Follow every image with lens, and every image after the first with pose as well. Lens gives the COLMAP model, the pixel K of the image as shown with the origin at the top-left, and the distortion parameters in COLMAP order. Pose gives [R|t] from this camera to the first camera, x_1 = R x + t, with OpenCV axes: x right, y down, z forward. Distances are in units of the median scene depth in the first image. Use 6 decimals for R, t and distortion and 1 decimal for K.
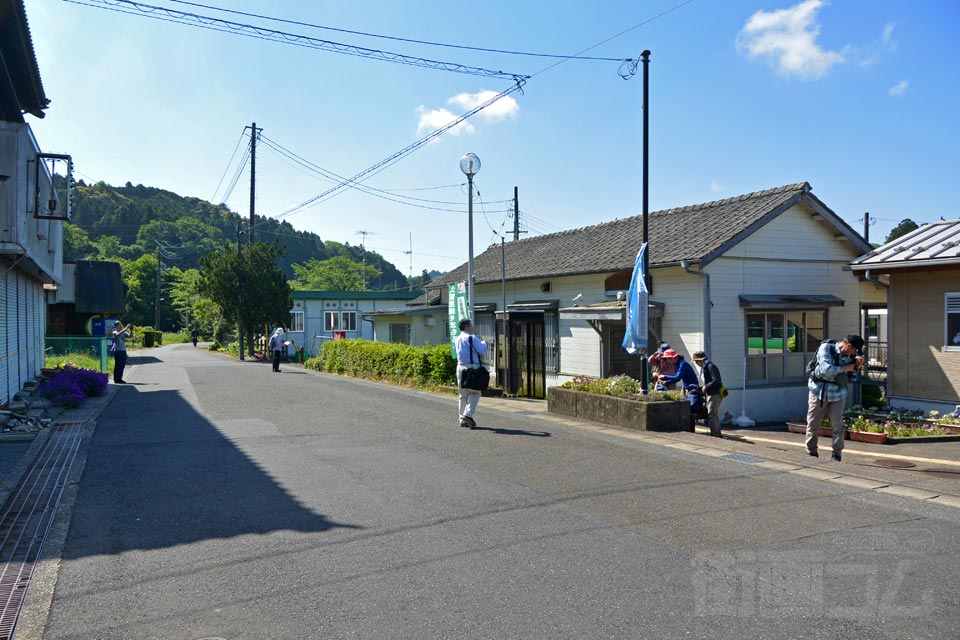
lens RADIAL K [[705.2, 0, 479.0], [0, 705.2, 321.7], [0, 0, 1]] dist [0.000740, -0.001429]
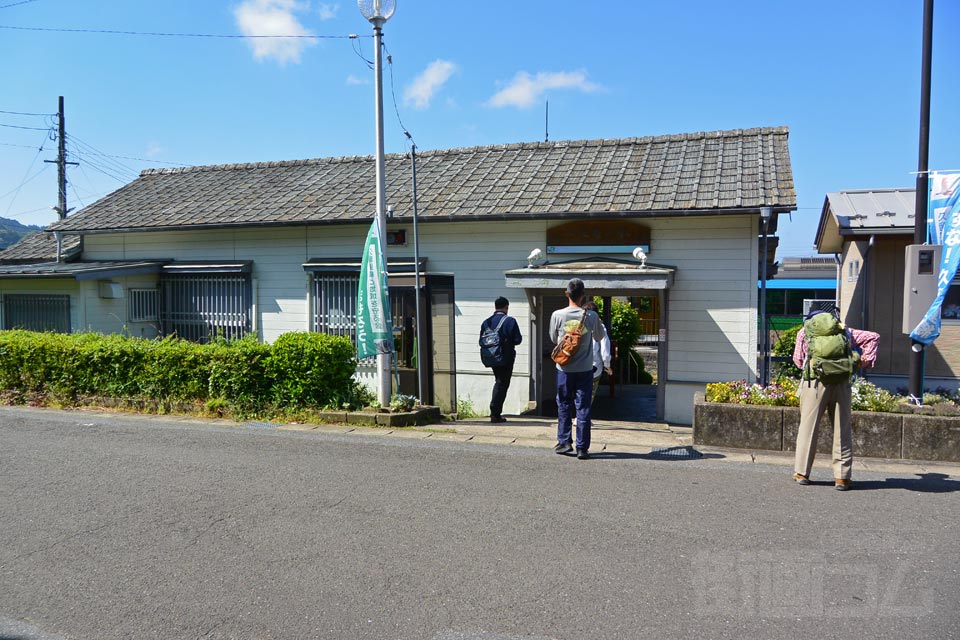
lens RADIAL K [[705.2, 0, 459.7], [0, 705.2, 325.7], [0, 0, 1]] dist [0.000740, -0.001429]
pose [[0.734847, -0.025434, 0.677756, -0.341592], [-0.005685, 0.999030, 0.043655, 0.003639], [-0.678209, -0.035933, 0.733990, 0.549720]]
